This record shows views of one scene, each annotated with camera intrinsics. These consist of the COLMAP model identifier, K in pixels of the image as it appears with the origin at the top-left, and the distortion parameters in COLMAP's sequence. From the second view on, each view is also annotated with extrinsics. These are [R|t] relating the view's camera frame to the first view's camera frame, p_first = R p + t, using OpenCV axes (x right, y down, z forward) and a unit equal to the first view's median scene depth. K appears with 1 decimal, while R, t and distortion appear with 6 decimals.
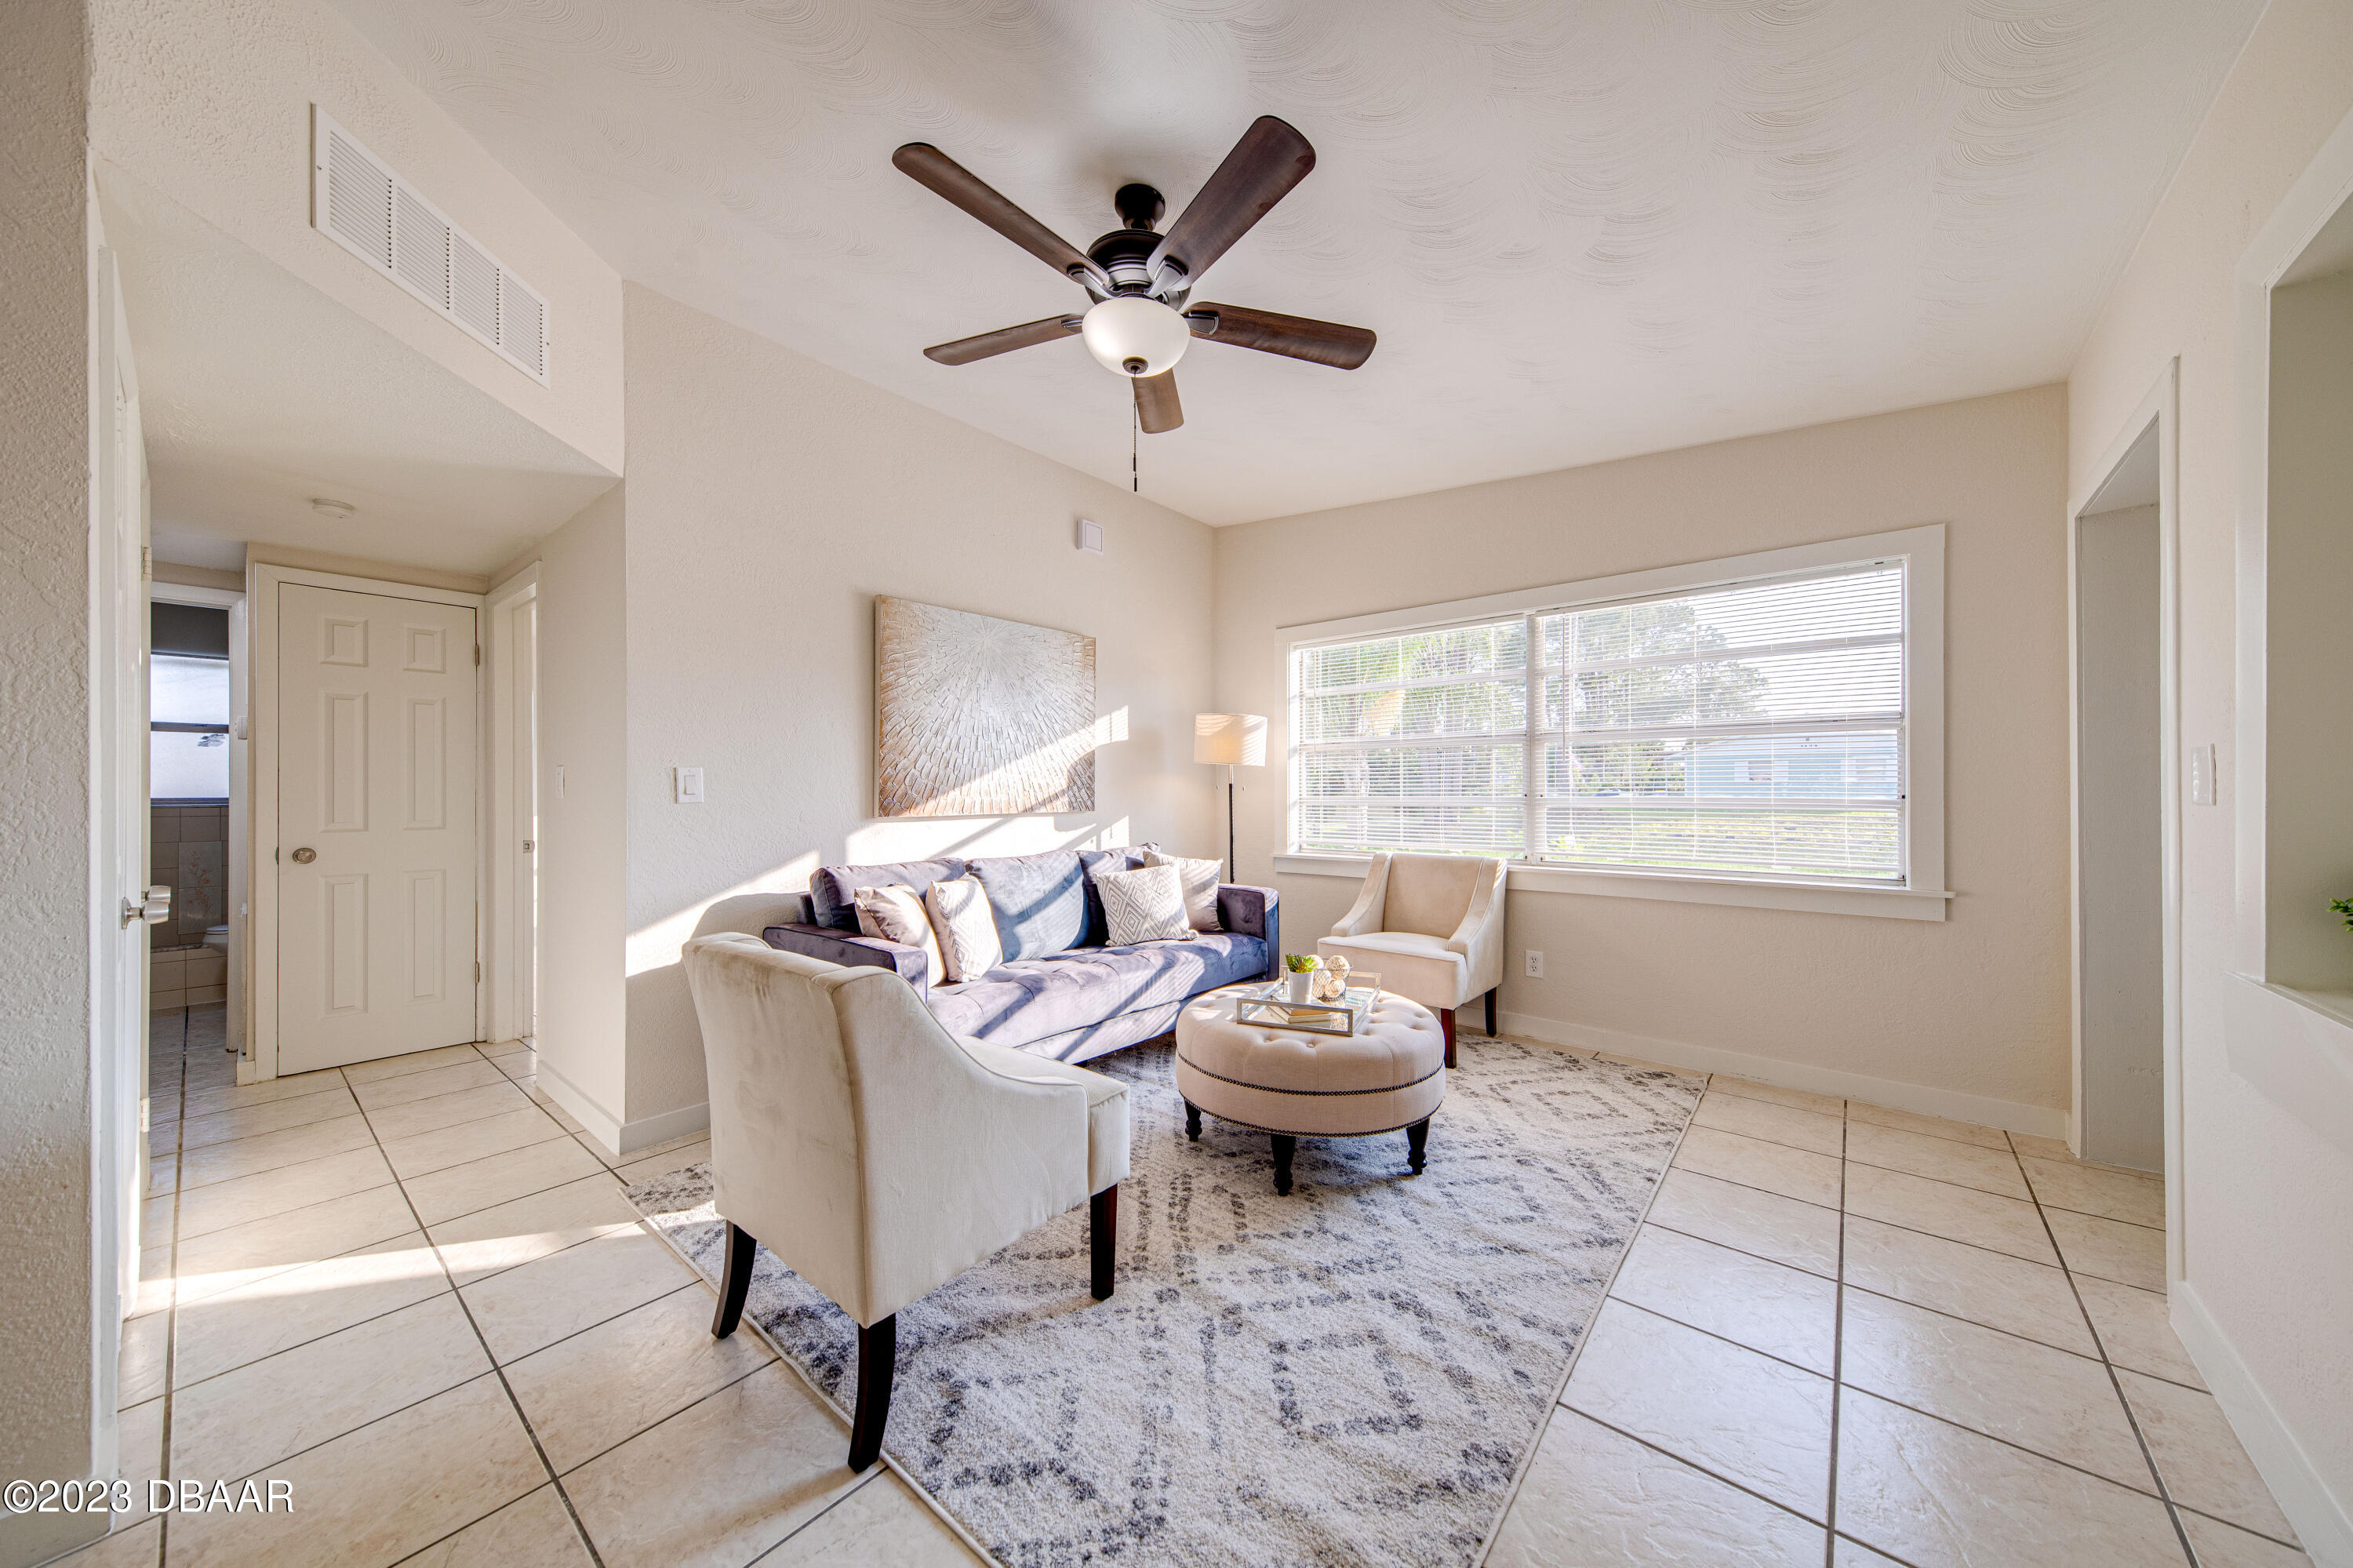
lens RADIAL K [[821.0, 0, 1176.6], [0, 821.0, 788.9], [0, 0, 1]] dist [0.024015, -0.000069]
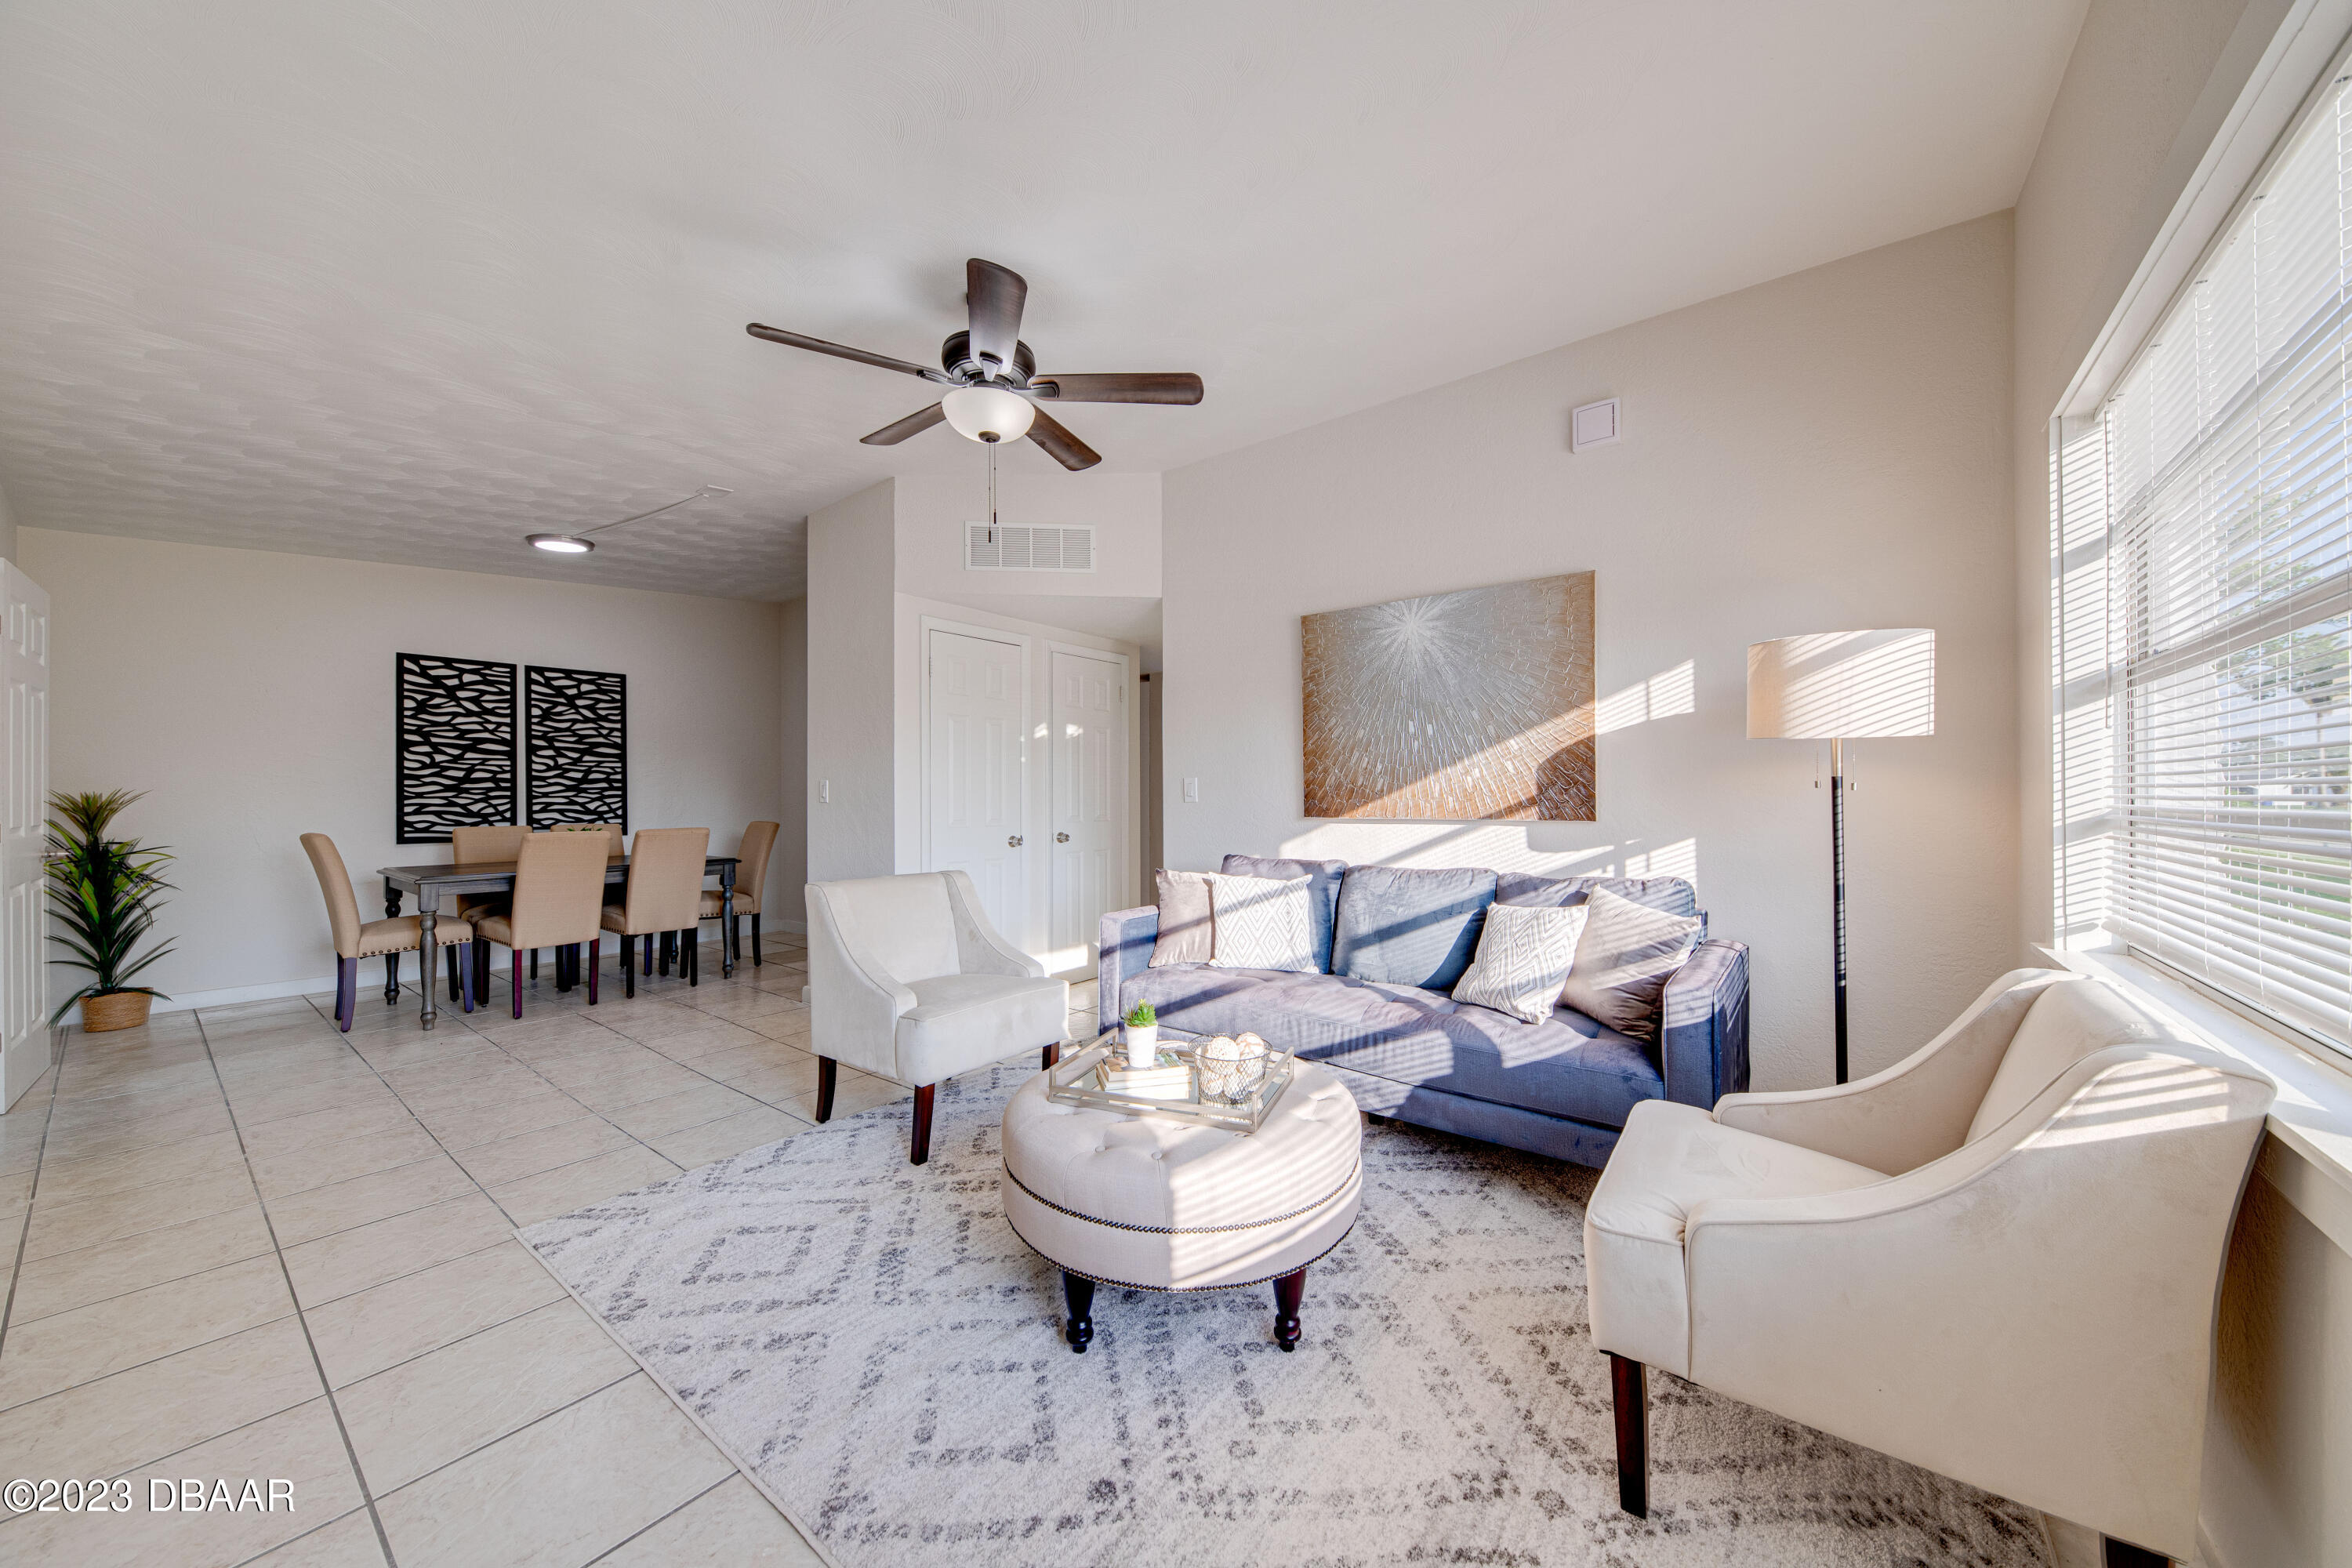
lens RADIAL K [[820.7, 0, 1176.1], [0, 820.7, 788.9], [0, 0, 1]] dist [0.024015, -0.000069]
pose [[0.025186, 0.003802, -0.999676, 0.782719], [0.009183, 0.999950, 0.004034, -0.011809], [0.999641, -0.009282, 0.025149, 0.838826]]
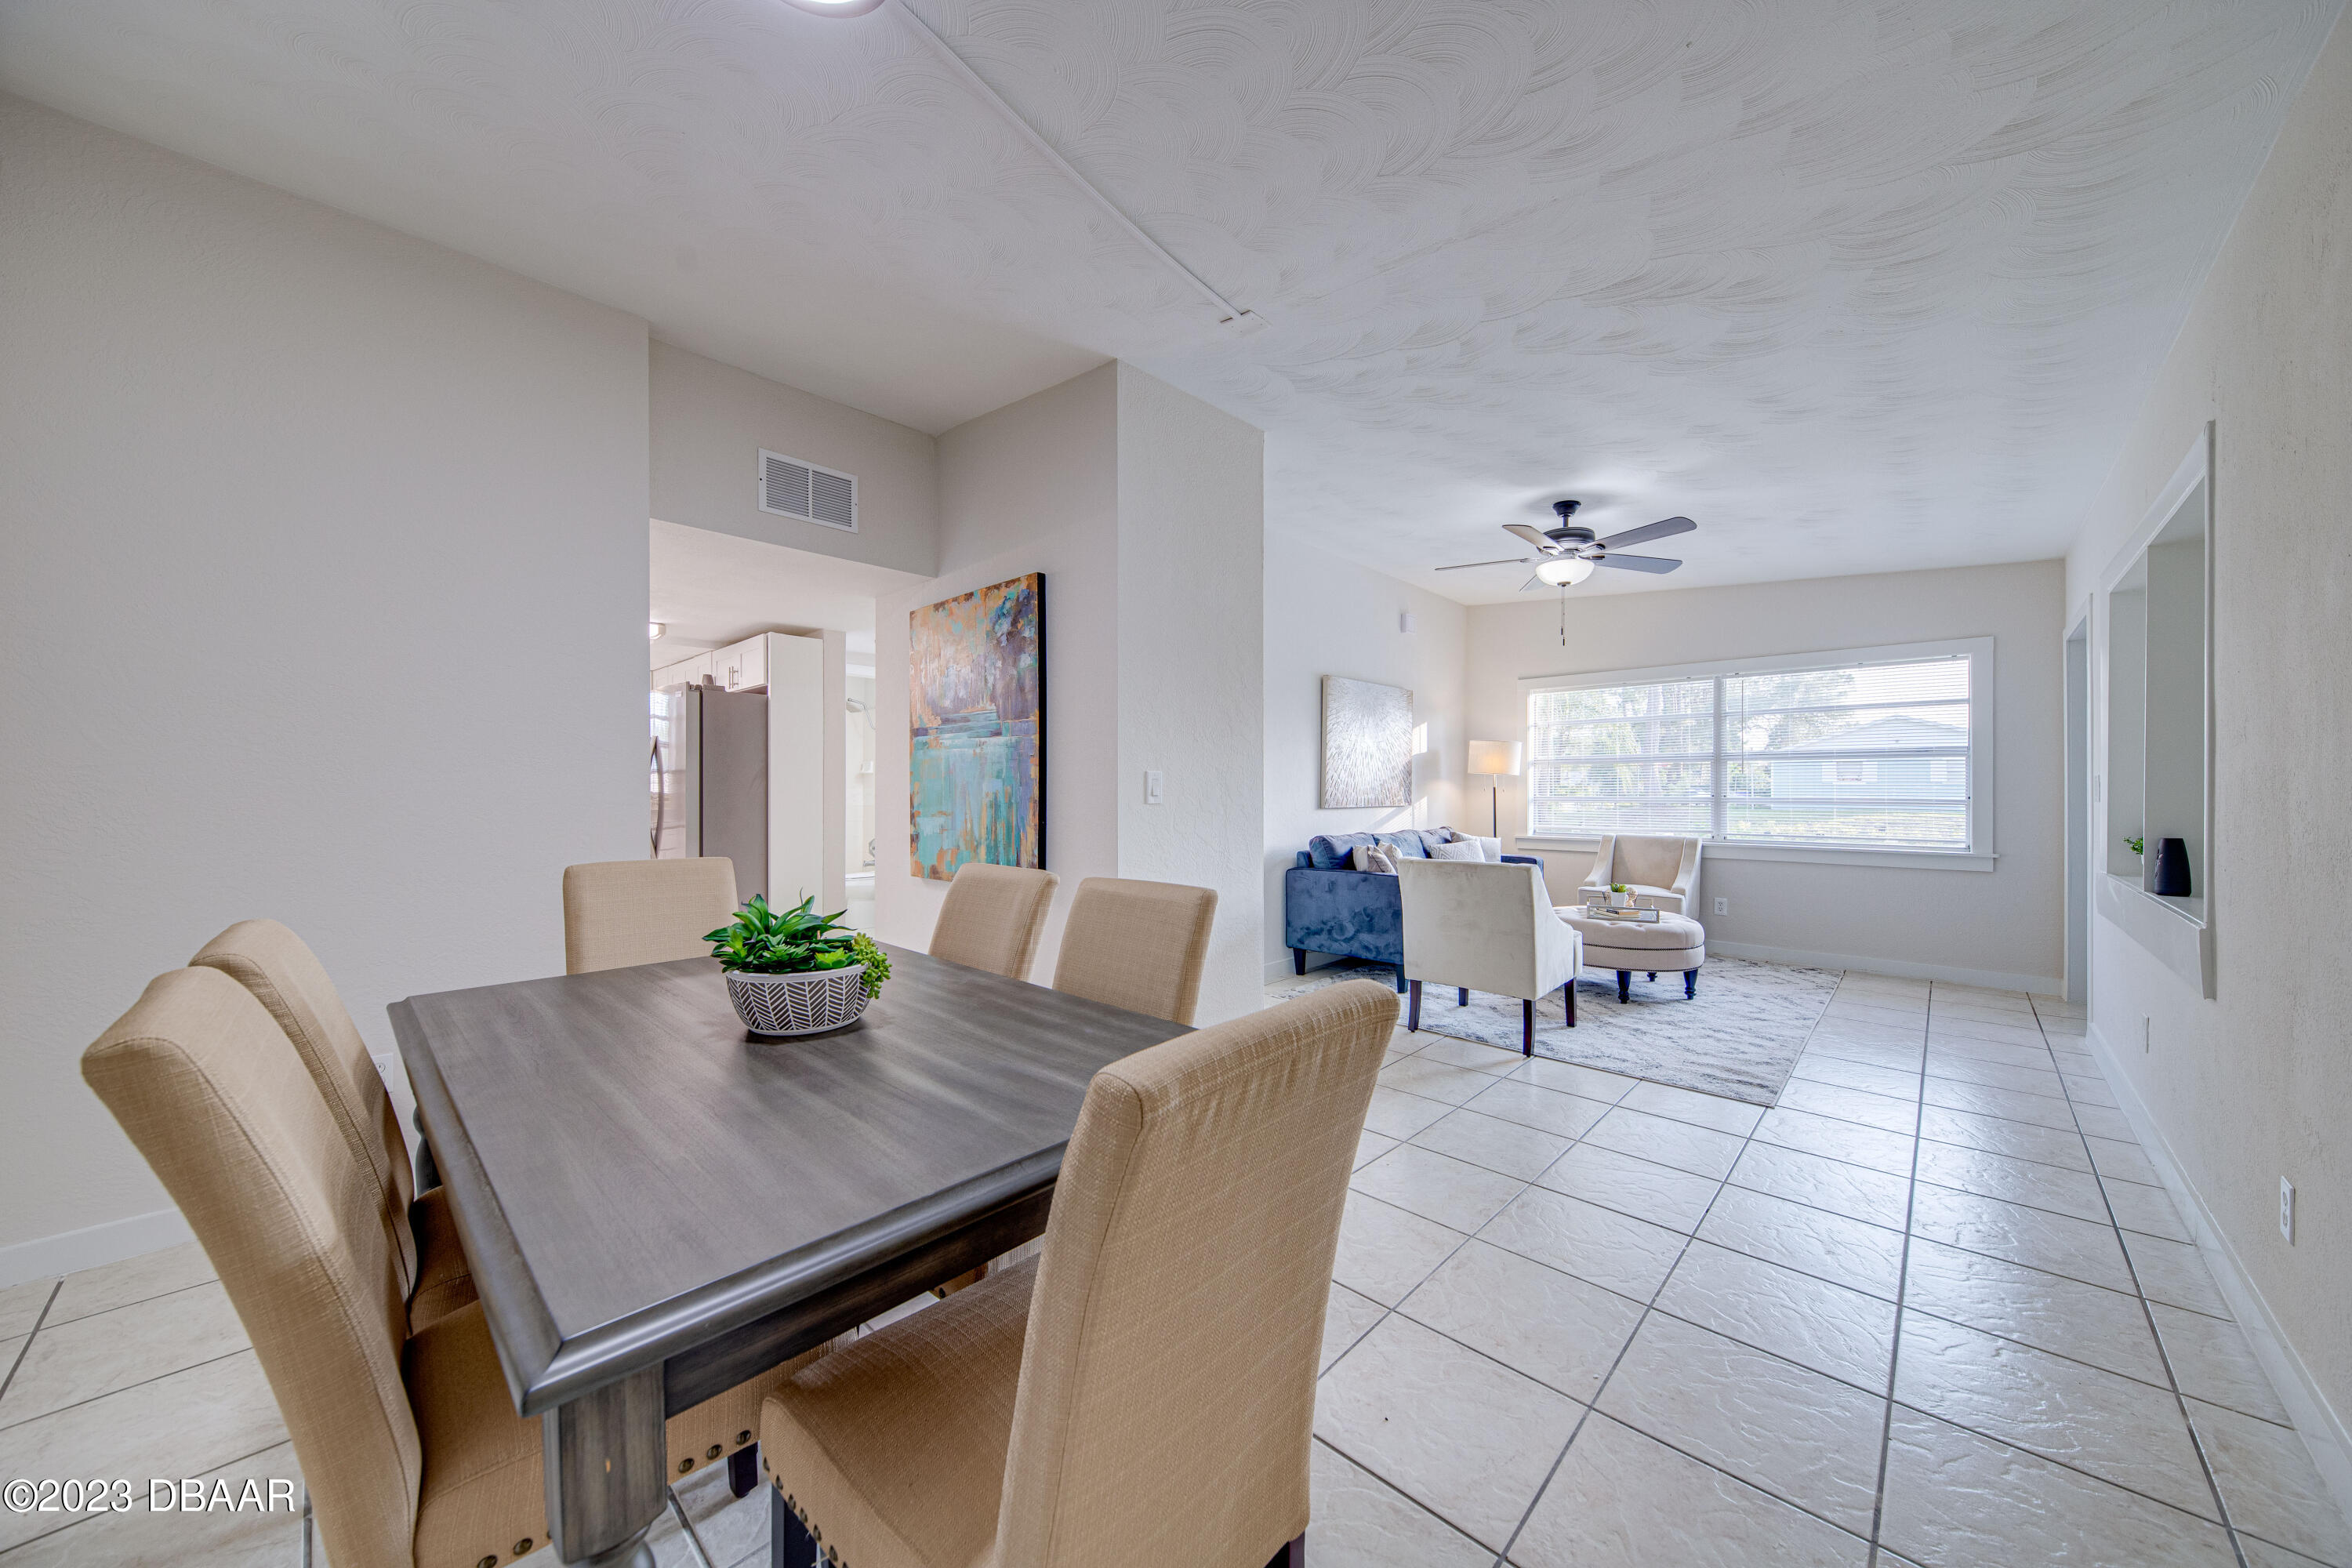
lens RADIAL K [[823.8, 0, 1166.1], [0, 823.8, 789.7], [0, 0, 1]] dist [-0.000910, -0.000061]
pose [[0.997257, 0.004129, -0.073907, -0.593653], [-0.003708, 0.999976, 0.005834, -0.011557], [0.073929, -0.005544, 0.997248, -0.740704]]
